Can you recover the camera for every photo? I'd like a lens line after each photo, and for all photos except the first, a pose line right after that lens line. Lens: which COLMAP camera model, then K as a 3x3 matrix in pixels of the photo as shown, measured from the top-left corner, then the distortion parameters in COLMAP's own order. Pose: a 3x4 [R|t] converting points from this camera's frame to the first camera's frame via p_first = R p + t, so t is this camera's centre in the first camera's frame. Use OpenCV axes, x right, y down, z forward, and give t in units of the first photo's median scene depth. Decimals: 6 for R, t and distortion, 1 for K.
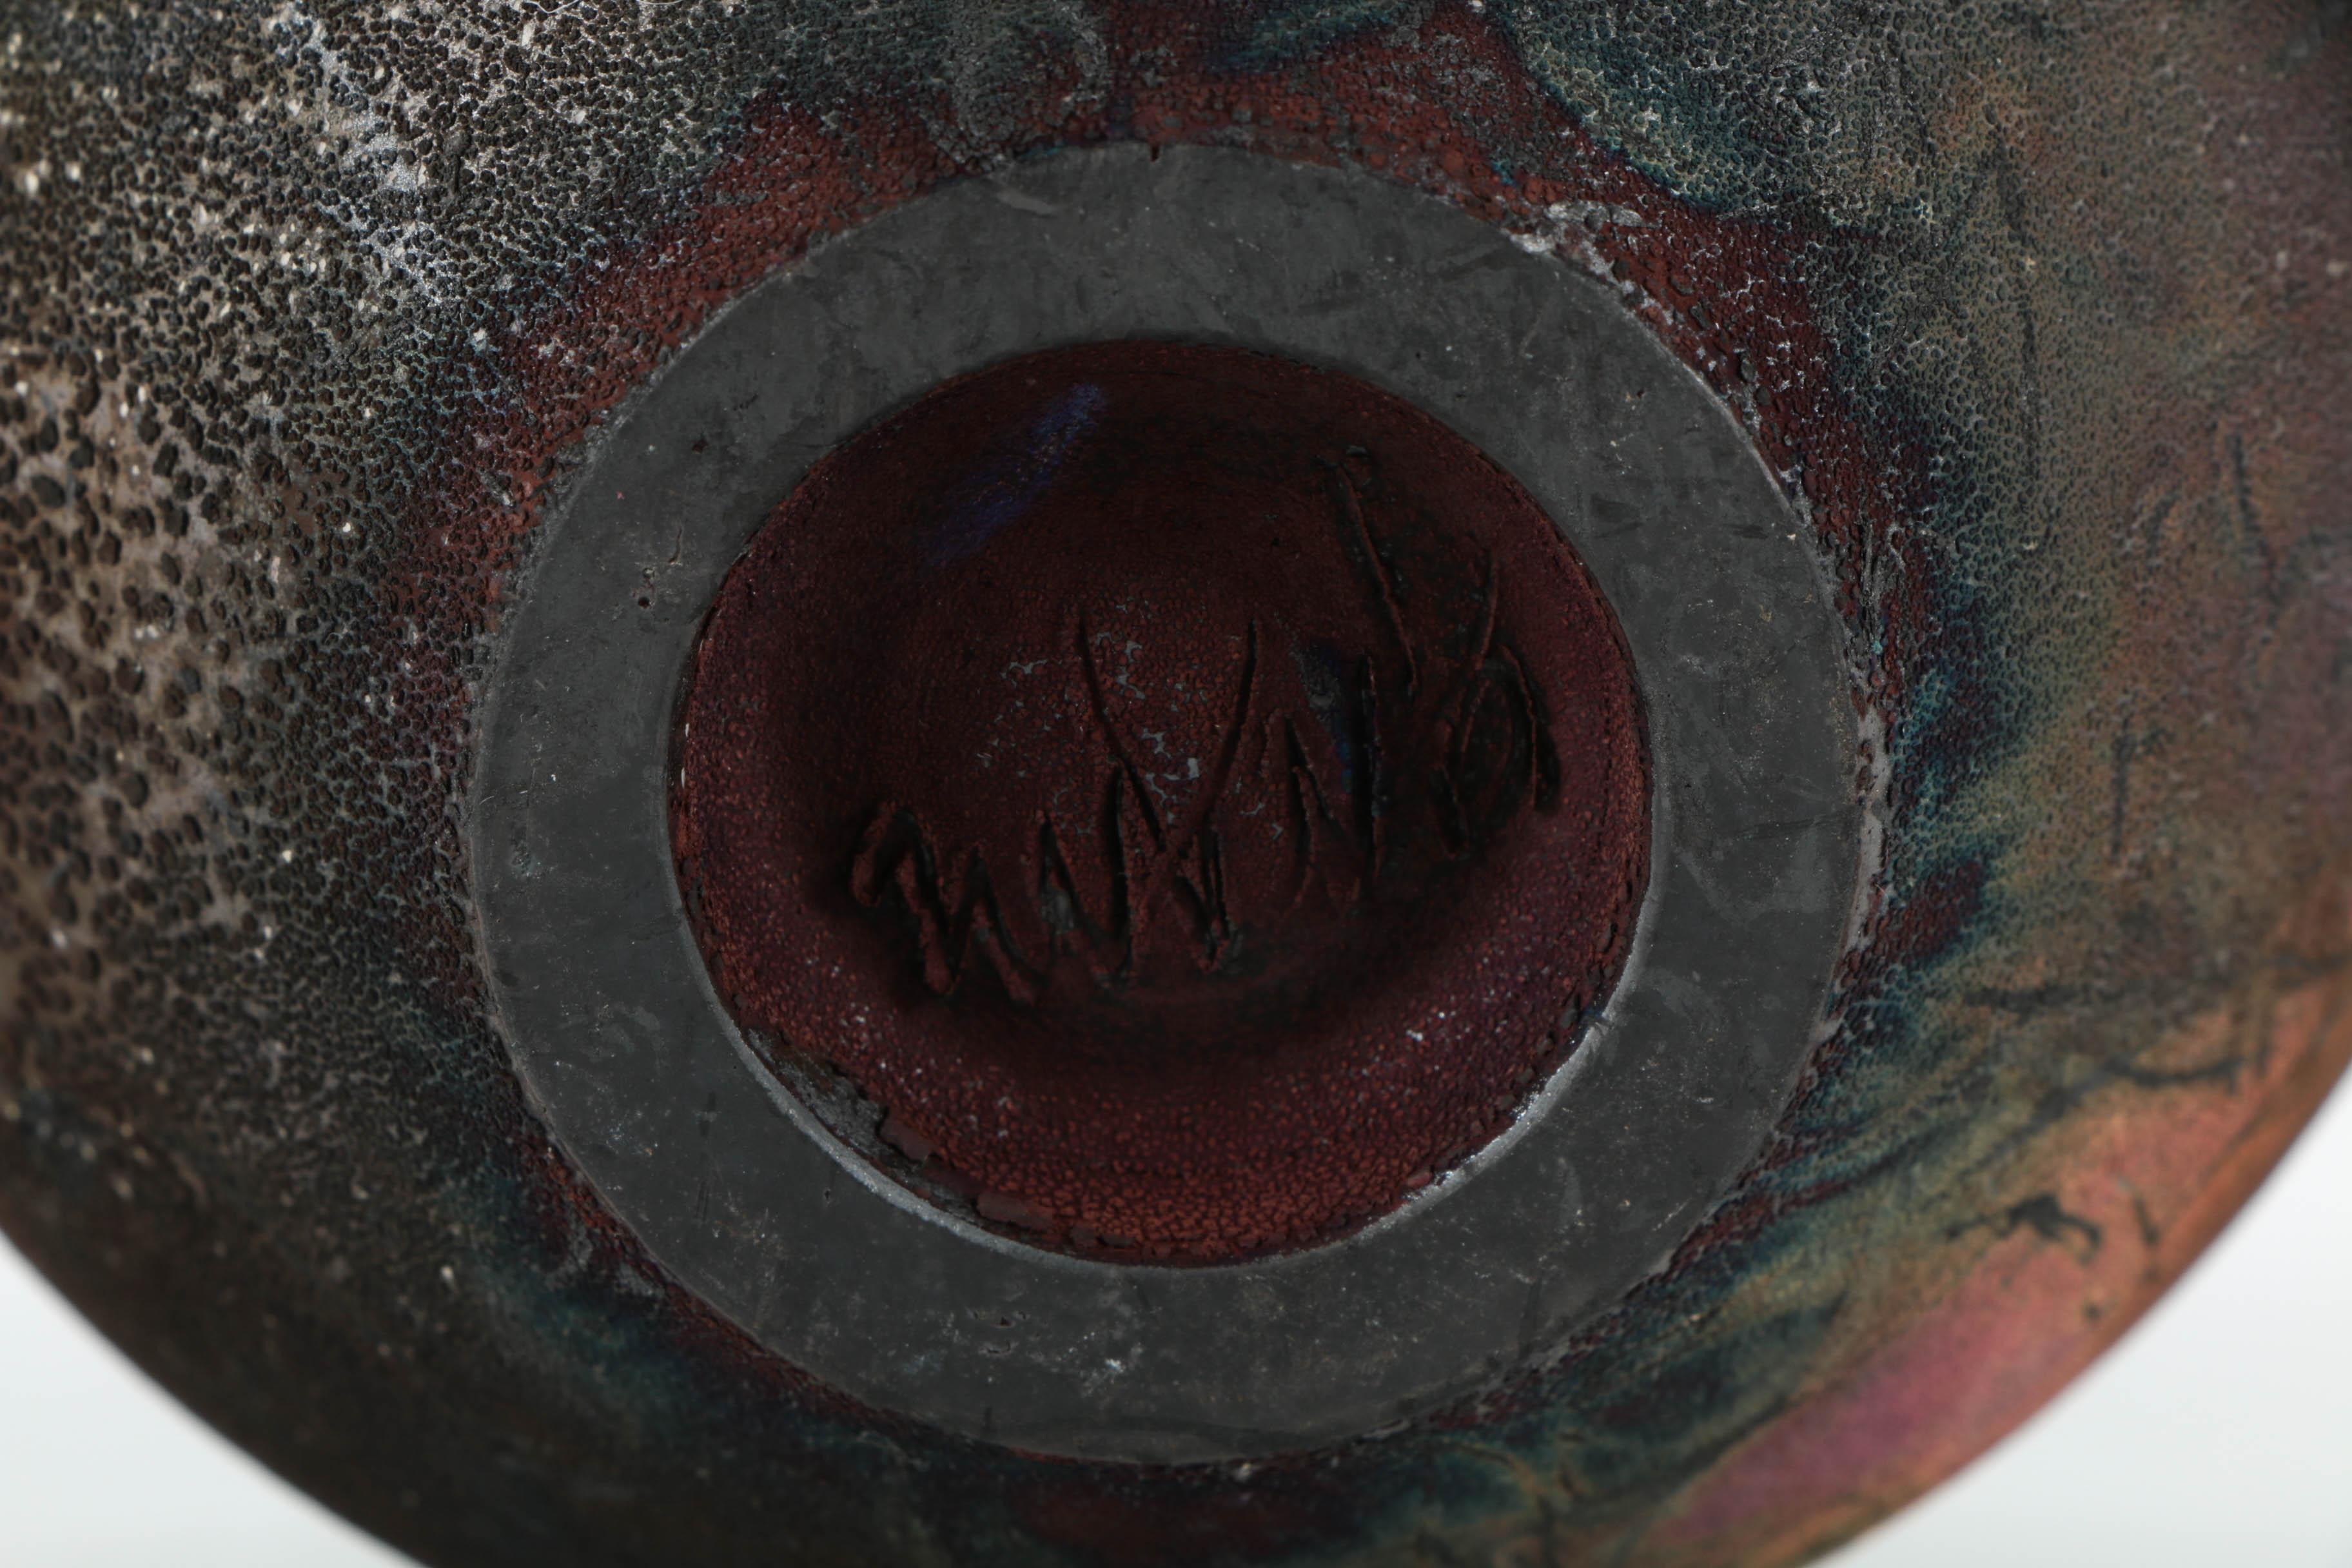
lens RADIAL K [[14433.7, 0, 1176.0], [0, 14433.7, 784.0], [0, 0, 1]] dist [0.116689, -14.887301]
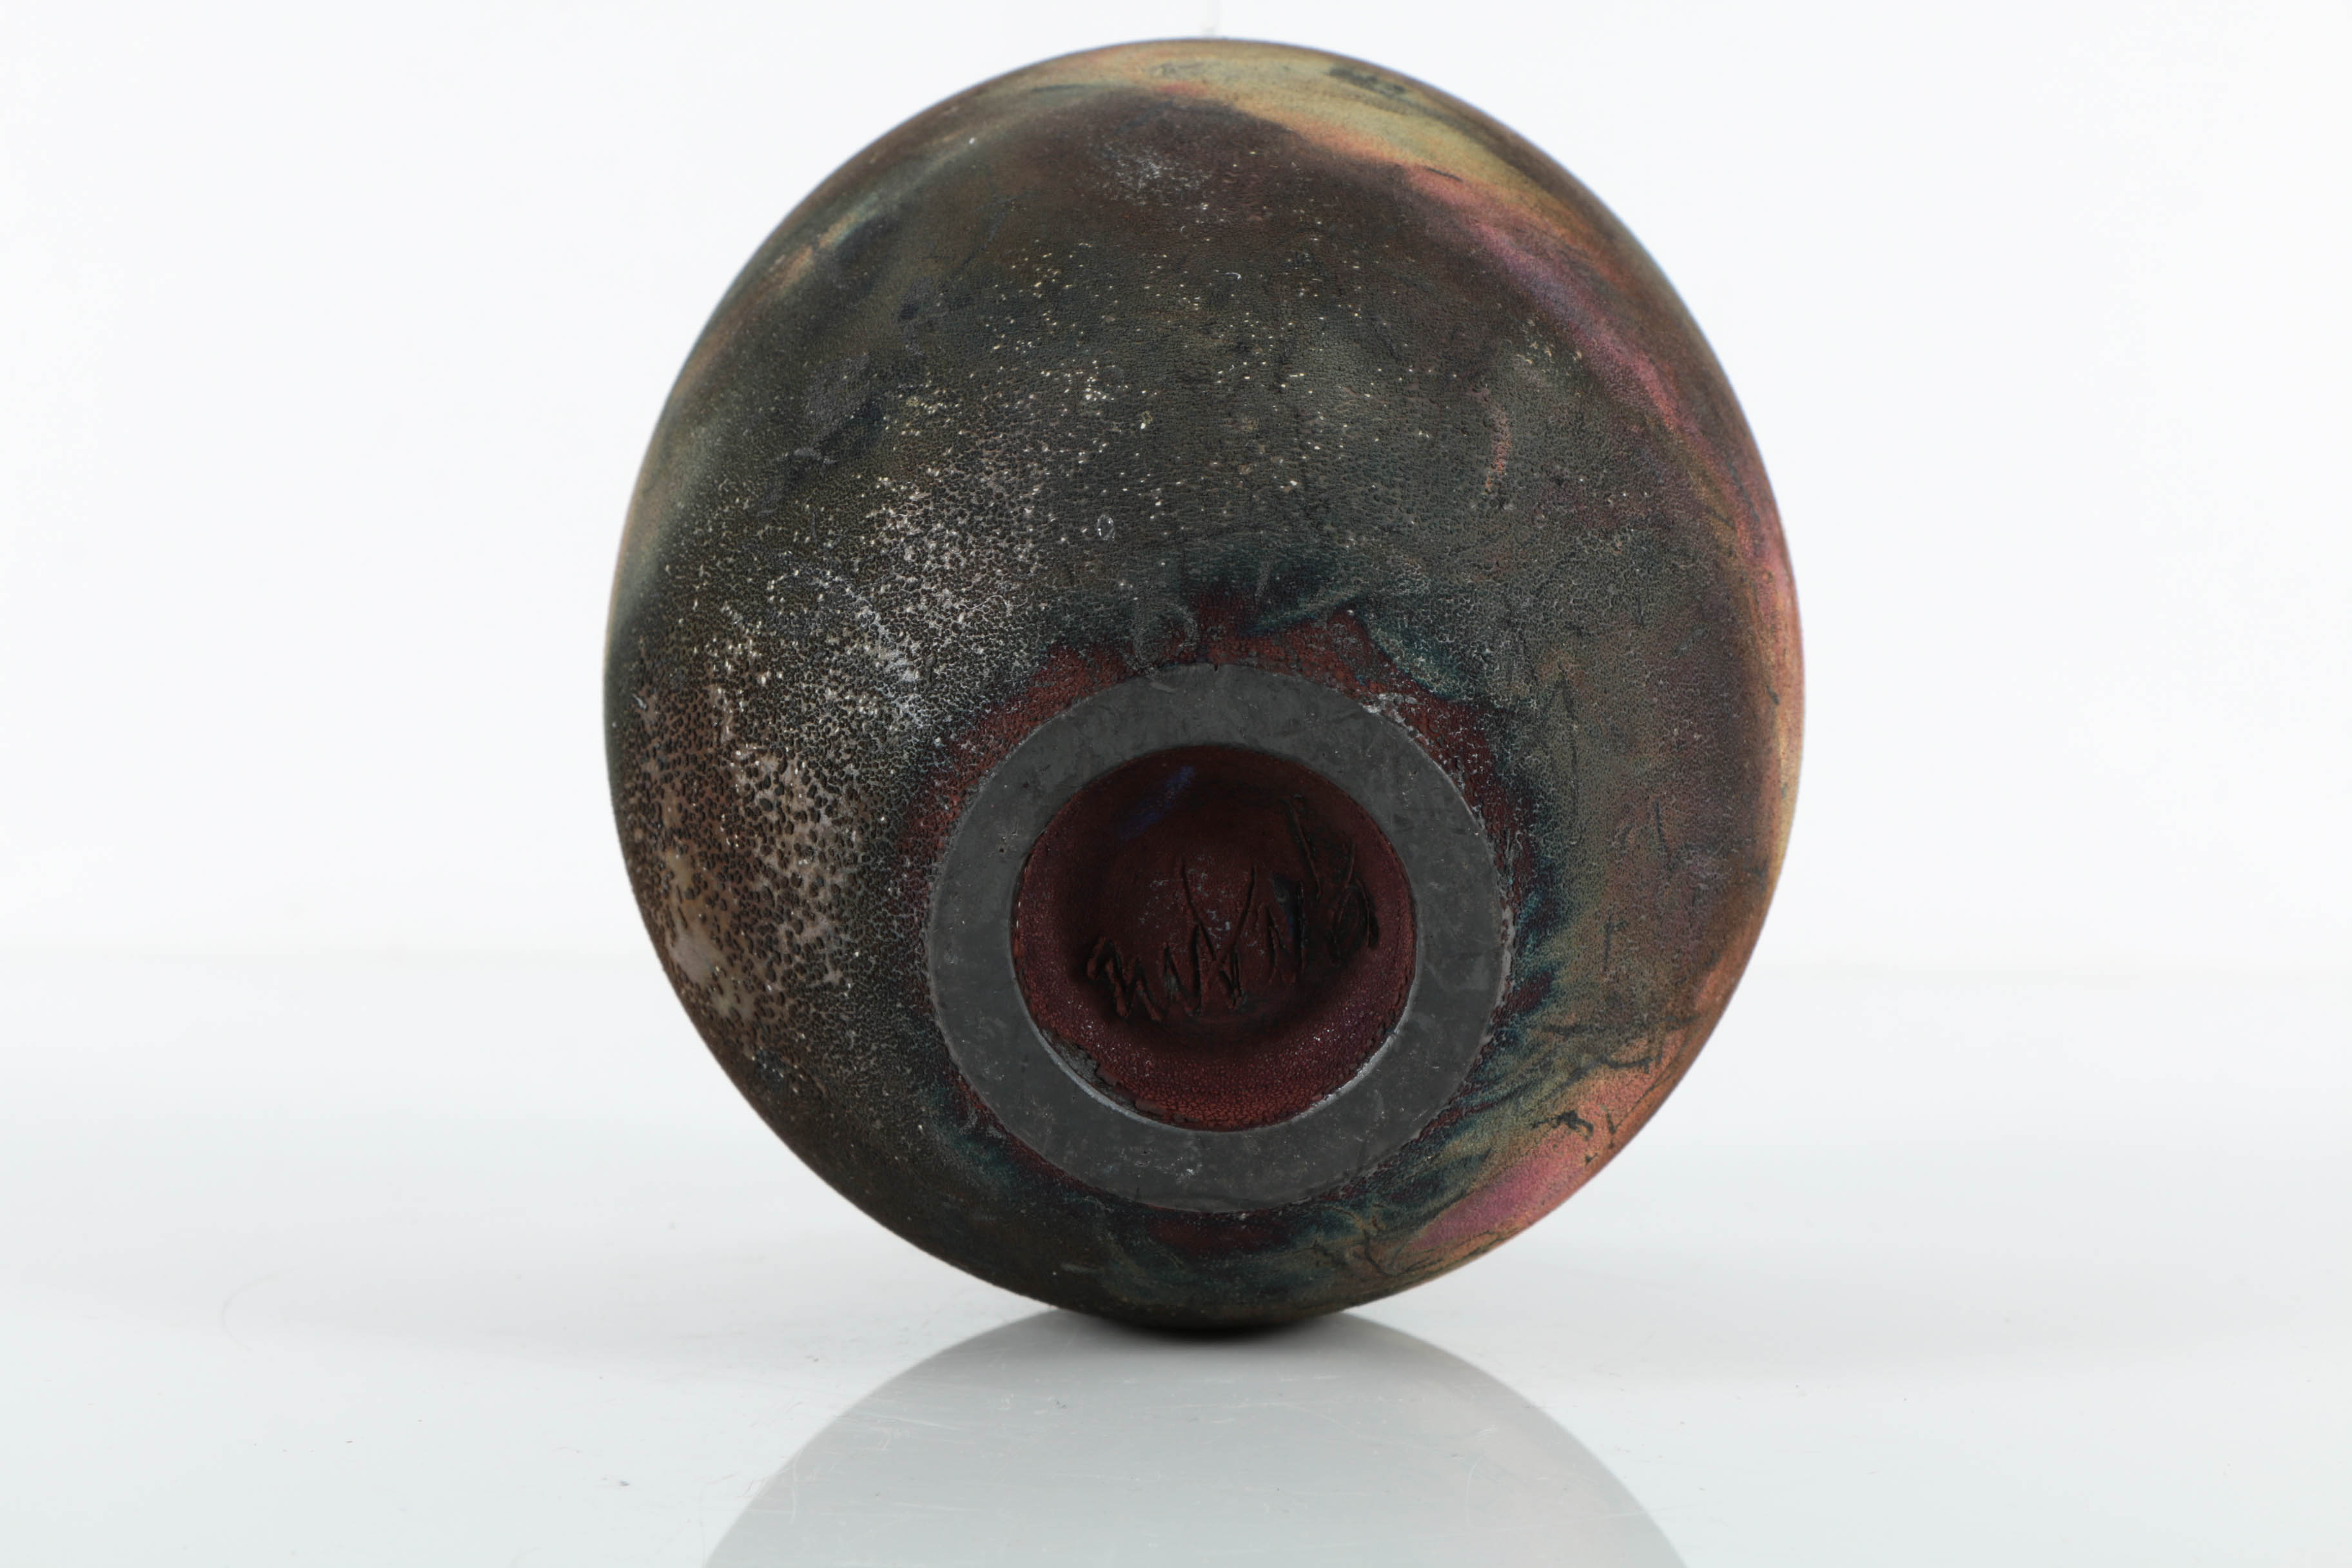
lens RADIAL K [[3812.9, 0, 1176.0], [0, 3812.9, 784.0], [0, 0, 1]] dist [-0.023486, 0.006474]
pose [[0.999451, 0.021315, -0.025347, 0.008237], [-0.022835, 0.997859, -0.061280, 0.014608], [0.023986, 0.061825, 0.997799, 0.356561]]
